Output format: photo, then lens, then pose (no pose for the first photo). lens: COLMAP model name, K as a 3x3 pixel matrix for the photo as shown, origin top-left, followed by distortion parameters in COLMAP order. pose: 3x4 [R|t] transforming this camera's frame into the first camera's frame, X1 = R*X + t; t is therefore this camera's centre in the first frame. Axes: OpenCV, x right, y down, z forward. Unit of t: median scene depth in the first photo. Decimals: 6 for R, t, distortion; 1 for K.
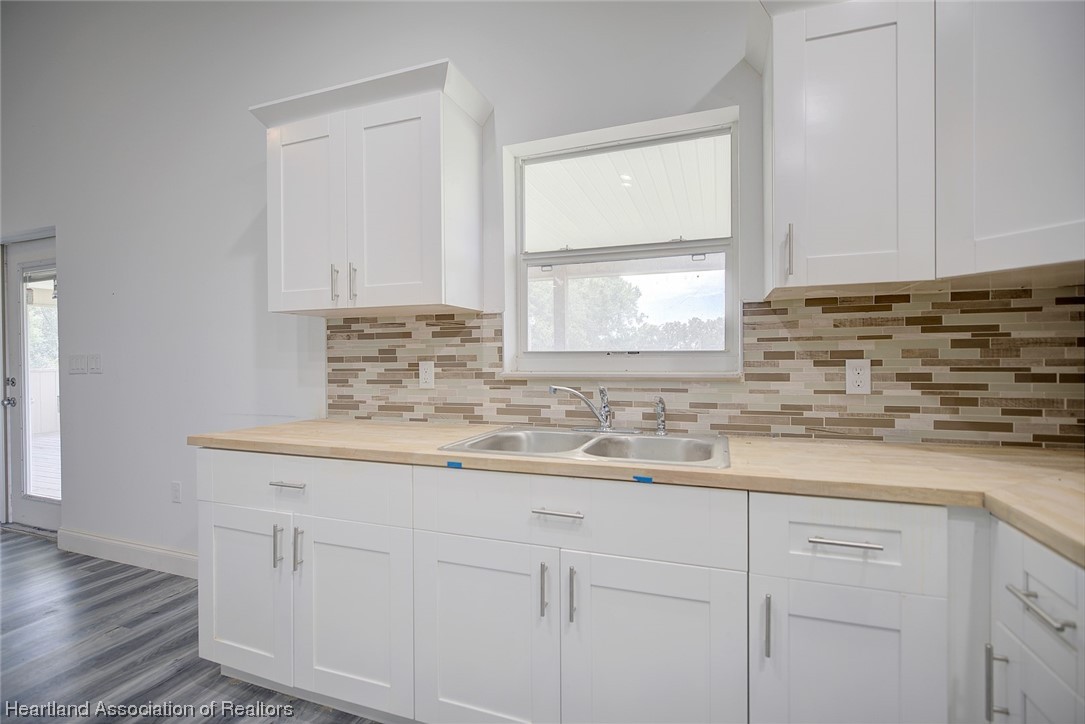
lens RADIAL K [[498.6, 0, 540.6], [0, 498.6, 360.9], [0, 0, 1]] dist [-0.005493, 0.000961]
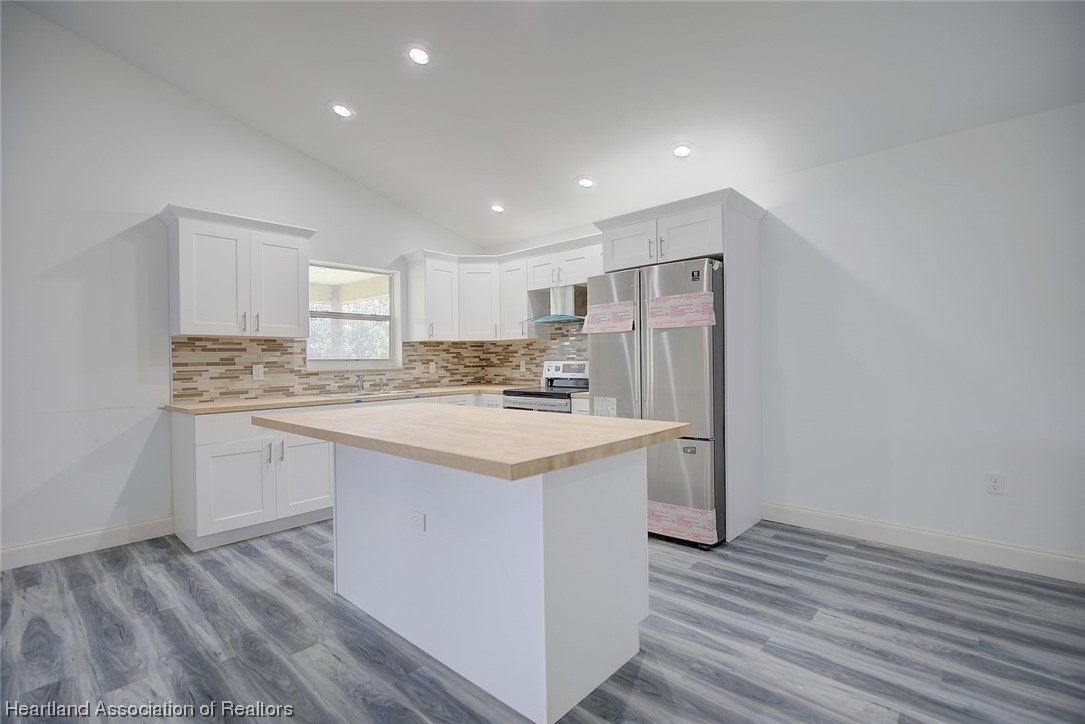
lens RADIAL K [[498.6, 0, 550.0], [0, 498.6, 361.5], [0, 0, 1]] dist [-0.005493, 0.000961]
pose [[0.367272, -0.004402, 0.930103, -1.694436], [0.014848, 0.999889, -0.001131, 0.007112], [-0.929995, 0.014225, 0.367297, -0.717082]]
